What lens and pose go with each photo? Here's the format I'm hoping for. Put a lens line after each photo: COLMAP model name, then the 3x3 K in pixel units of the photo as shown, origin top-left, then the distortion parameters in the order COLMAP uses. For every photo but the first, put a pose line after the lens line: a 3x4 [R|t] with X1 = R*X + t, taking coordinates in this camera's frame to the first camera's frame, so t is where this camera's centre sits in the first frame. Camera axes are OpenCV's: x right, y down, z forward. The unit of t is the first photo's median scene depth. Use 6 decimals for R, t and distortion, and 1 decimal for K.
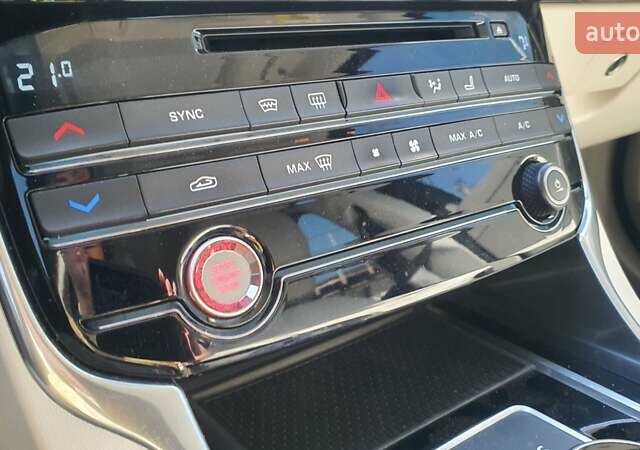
lens RADIAL K [[640.2, 0, 316.7], [0, 640.2, 227.8], [0, 0, 1]] dist [0.005107, 0.000000]
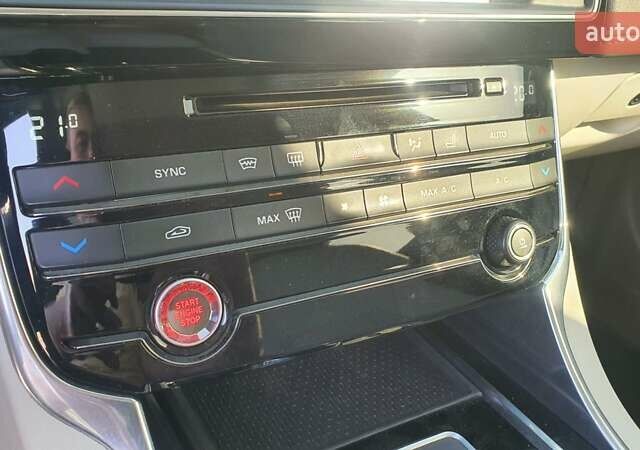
lens RADIAL K [[640.2, 0, 319.8], [0, 640.2, 220.9], [0, 0, 1]] dist [0.005107, 0.000000]
pose [[0.987726, 0.141403, -0.066348, 0.137750], [-0.133299, 0.984519, 0.113811, -0.232753], [0.081415, -0.103570, 0.991284, -0.120190]]
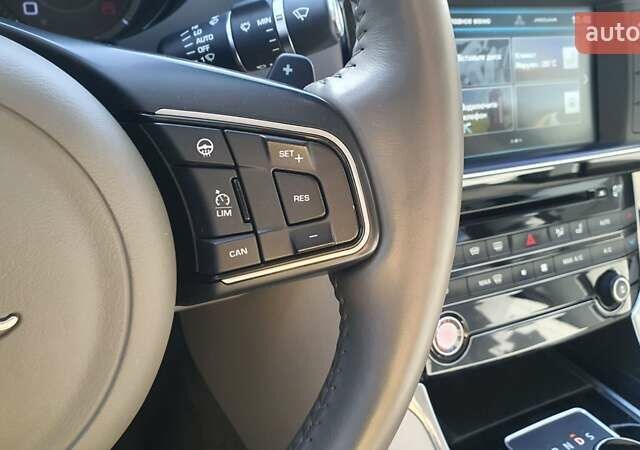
lens RADIAL K [[640.2, 0, 320.0], [0, 640.2, 220.1], [0, 0, 1]] dist [0.005107, 0.000000]
pose [[0.986608, 0.127363, -0.101902, -0.356469], [-0.117251, 0.988080, 0.099749, -0.424991], [0.113391, -0.086465, 0.989781, -1.019270]]
